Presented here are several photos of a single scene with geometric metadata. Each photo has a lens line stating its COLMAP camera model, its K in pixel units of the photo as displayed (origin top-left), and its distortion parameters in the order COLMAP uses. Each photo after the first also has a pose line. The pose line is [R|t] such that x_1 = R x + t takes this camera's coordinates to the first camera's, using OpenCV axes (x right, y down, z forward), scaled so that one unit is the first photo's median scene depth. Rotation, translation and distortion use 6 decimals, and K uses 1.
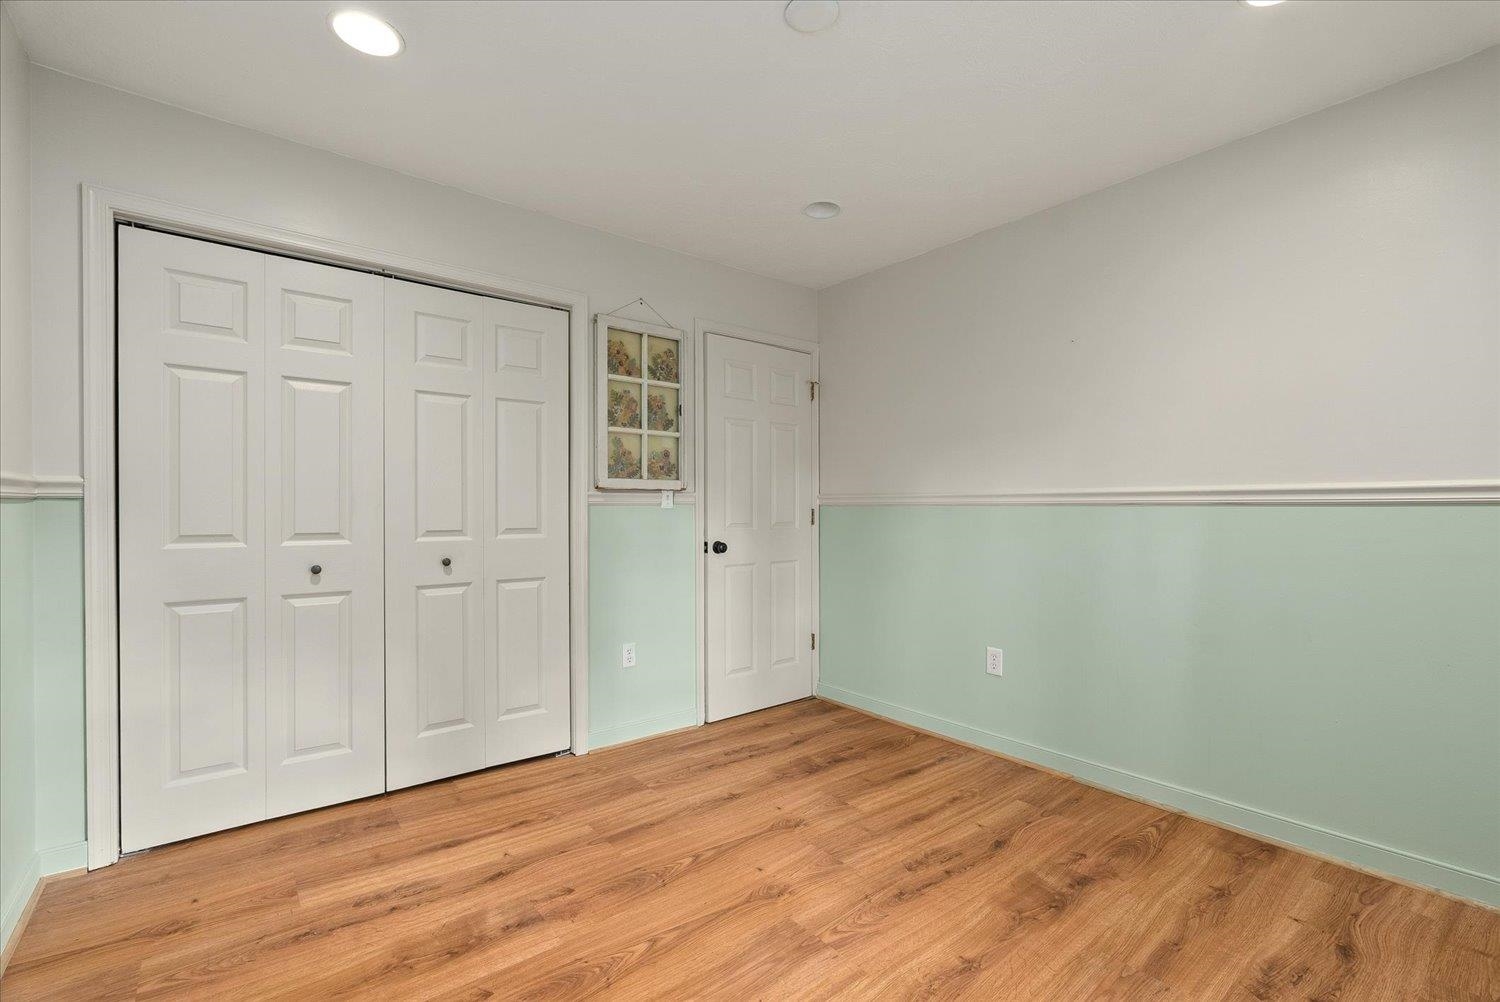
lens RADIAL K [[662.1, 0, 753.0], [0, 662.1, 505.0], [0, 0, 1]] dist [-0.003481, -0.000371]
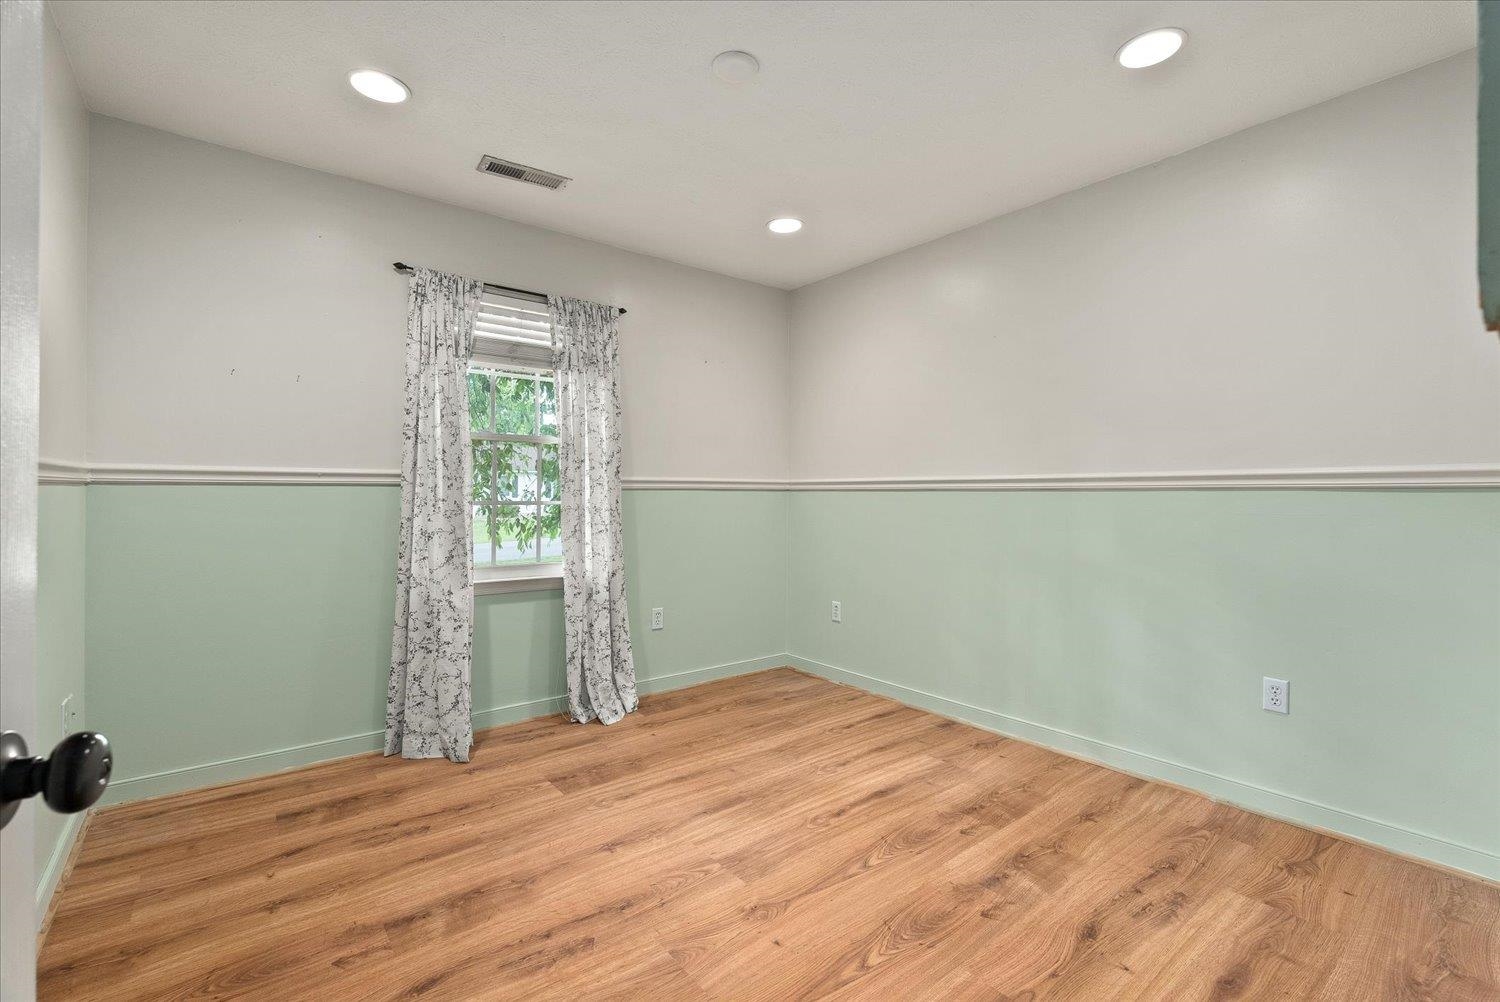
lens RADIAL K [[662.1, 0, 753.0], [0, 662.1, 505.0], [0, 0, 1]] dist [-0.003481, -0.000371]
pose [[-0.999978, -0.006600, -0.000013, 0.047659], [-0.006600, 0.999887, 0.013499, 0.010696], [-0.000076, 0.013498, -0.999909, 1.970099]]
